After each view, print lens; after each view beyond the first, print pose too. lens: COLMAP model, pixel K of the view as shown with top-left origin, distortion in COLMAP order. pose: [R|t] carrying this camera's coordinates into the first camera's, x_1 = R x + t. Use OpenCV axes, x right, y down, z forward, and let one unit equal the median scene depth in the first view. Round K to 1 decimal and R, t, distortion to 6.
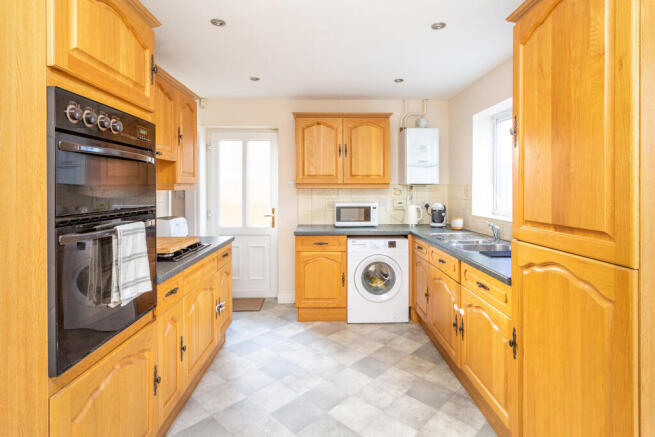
lens RADIAL K [[335.1, 0, 327.1], [0, 335.1, 191.3], [0, 0, 1]] dist [0.000072, 0.000193]
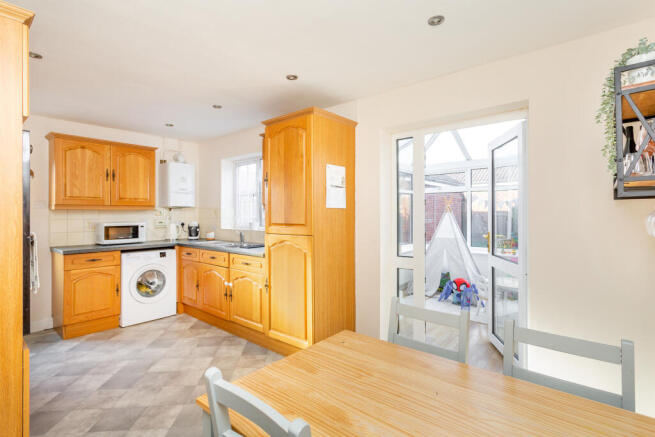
lens RADIAL K [[322.8, 0, 329.6], [0, 322.8, 207.4], [0, 0, 1]] dist [0.003229, 0.000658]
pose [[0.660285, 0.013440, 0.750895, -0.299388], [0.007432, 0.999674, -0.024428, 0.016675], [-0.750979, 0.021710, 0.659970, -0.262128]]
